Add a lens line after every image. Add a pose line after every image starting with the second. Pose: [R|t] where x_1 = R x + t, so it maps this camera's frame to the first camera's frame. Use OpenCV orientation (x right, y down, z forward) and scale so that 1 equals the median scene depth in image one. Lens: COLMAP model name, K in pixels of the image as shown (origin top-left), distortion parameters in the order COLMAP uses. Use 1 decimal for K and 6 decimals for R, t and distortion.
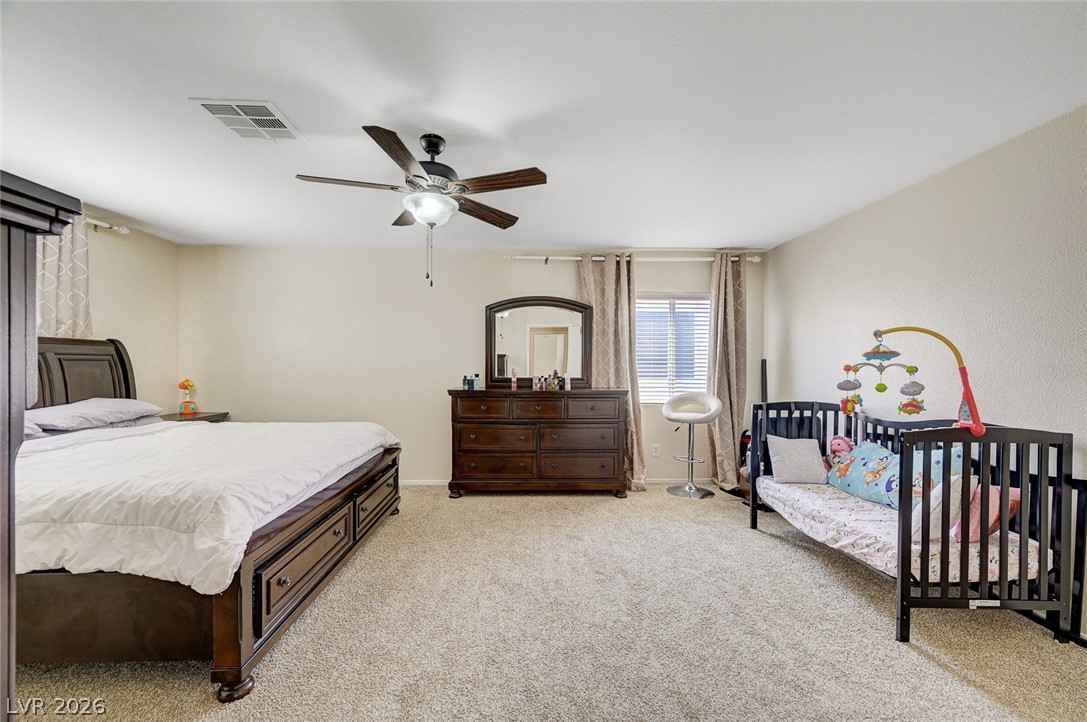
lens RADIAL K [[427.5, 0, 544.4], [0, 427.5, 367.6], [0, 0, 1]] dist [0.008532, 0.000106]
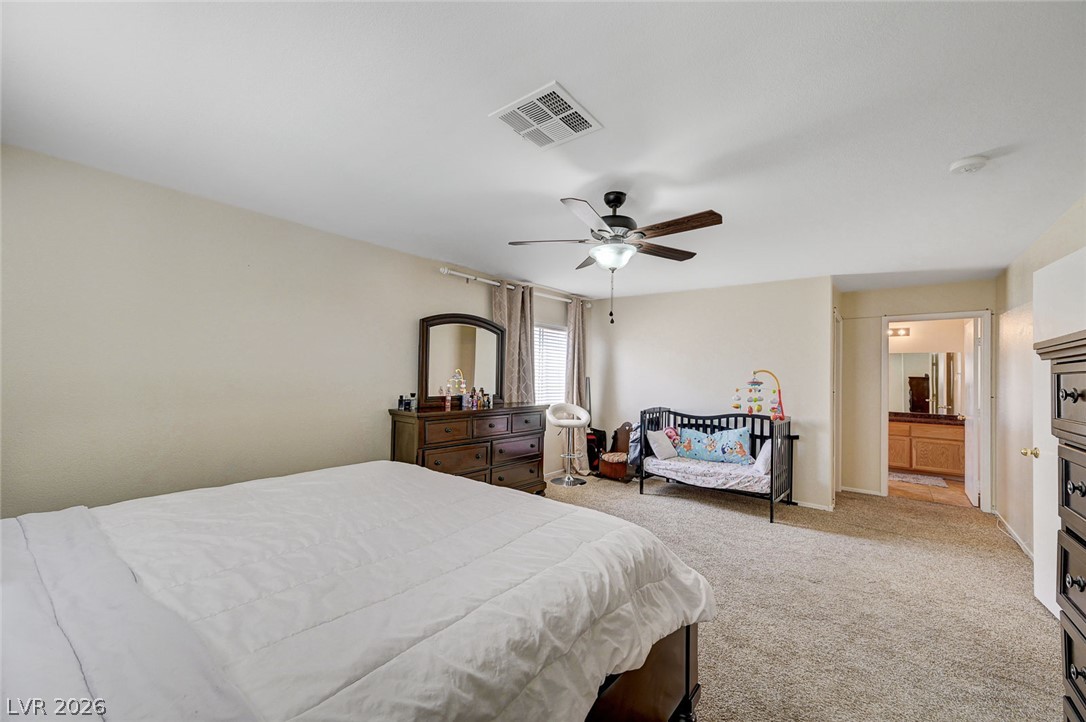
lens RADIAL K [[427.1, 0, 543.9], [0, 427.1, 367.6], [0, 0, 1]] dist [0.008532, 0.000106]
pose [[0.659917, 0.021111, 0.751042, -0.651420], [-0.012624, 0.999776, -0.017010, -0.027247], [-0.751233, 0.001744, 0.660035, 0.205955]]
